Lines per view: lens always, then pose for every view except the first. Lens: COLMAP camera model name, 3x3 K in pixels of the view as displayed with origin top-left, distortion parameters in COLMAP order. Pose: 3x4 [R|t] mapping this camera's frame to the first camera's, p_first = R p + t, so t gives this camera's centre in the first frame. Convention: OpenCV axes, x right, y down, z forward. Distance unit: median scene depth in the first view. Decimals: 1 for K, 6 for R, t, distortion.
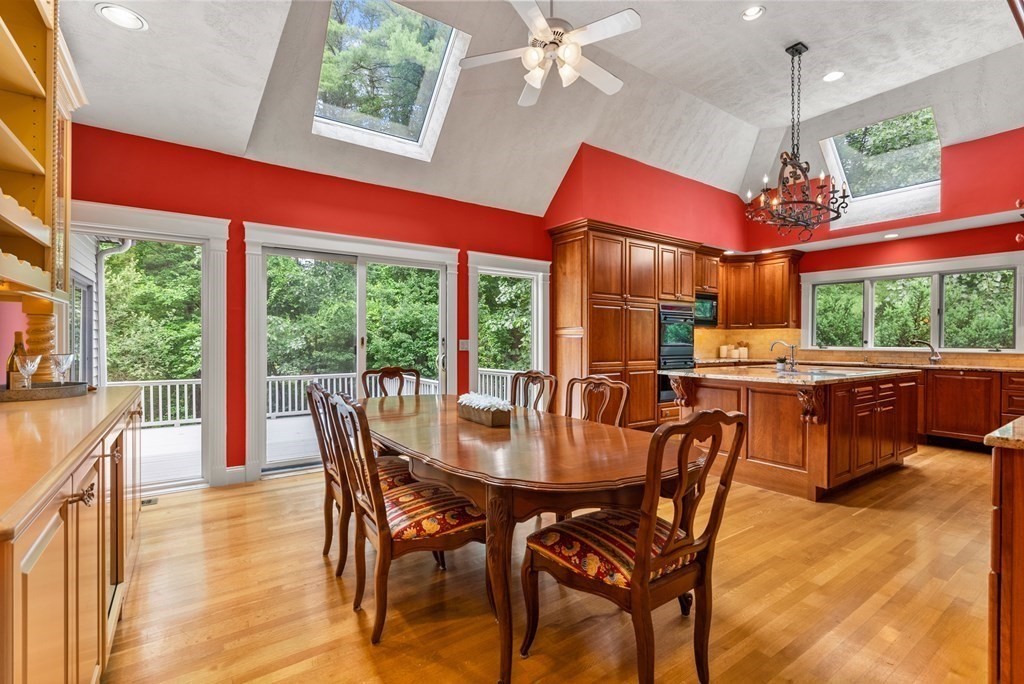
lens RADIAL K [[464.5, 0, 509.5], [0, 464.5, 343.2], [0, 0, 1]] dist [-0.002729, 0.000044]
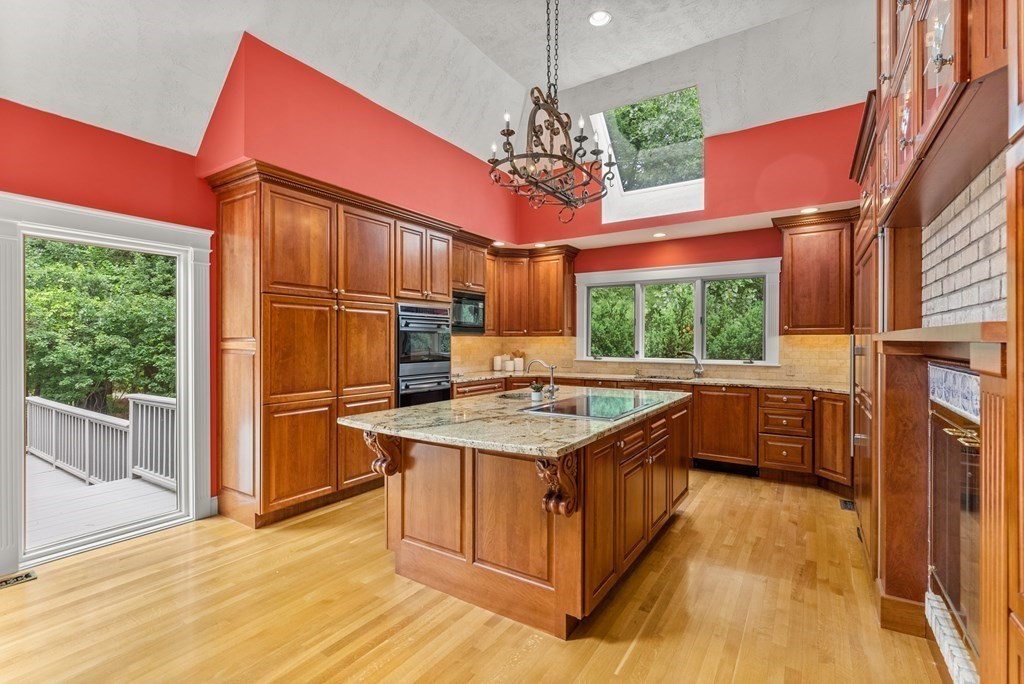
lens RADIAL K [[466.4, 0, 512.0], [0, 466.4, 342.0], [0, 0, 1]] dist [-0.008249, 0.000053]
pose [[0.925203, -0.004312, 0.379448, 0.213844], [0.004963, 0.999987, -0.000738, -0.025061], [-0.379440, 0.002566, 0.925213, 0.271761]]
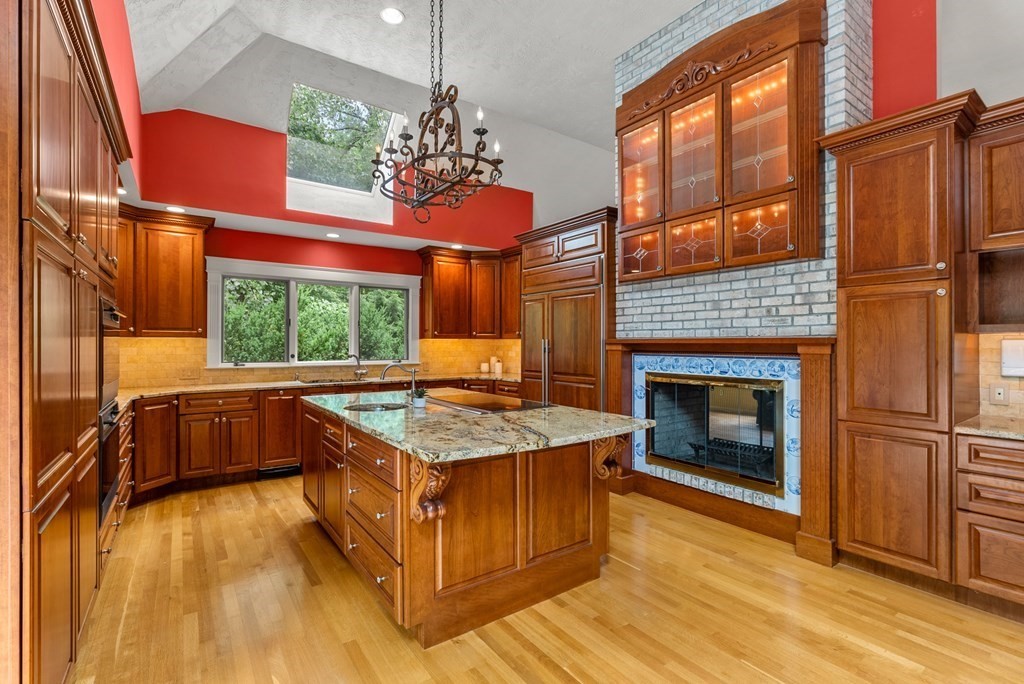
lens RADIAL K [[464.5, 0, 509.5], [0, 464.5, 343.2], [0, 0, 1]] dist [-0.002729, 0.000044]
pose [[-0.010769, -0.002986, 0.999938, -0.061382], [0.005305, 0.999981, 0.003044, -0.027863], [-0.999928, 0.005337, -0.010753, 0.669814]]
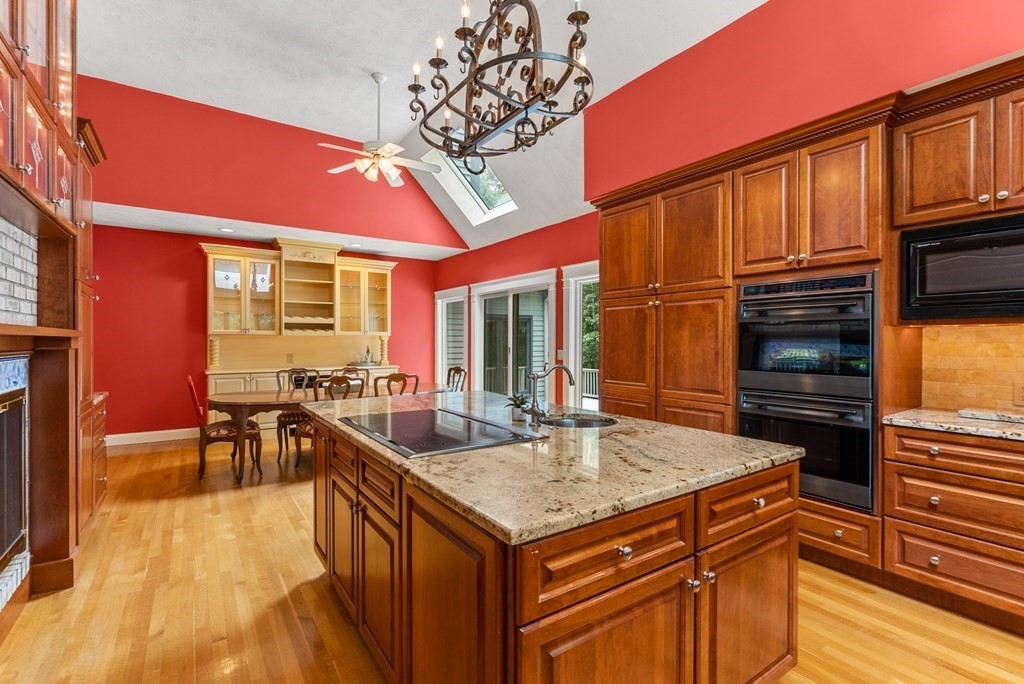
lens RADIAL K [[464.5, 0, 509.5], [0, 464.5, 343.2], [0, 0, 1]] dist [-0.002729, 0.000044]
pose [[-0.005740, 0.002159, -0.999981, 0.833884], [-0.007388, 0.999970, 0.002201, -0.021369], [0.999956, 0.007400, -0.005723, 0.754461]]
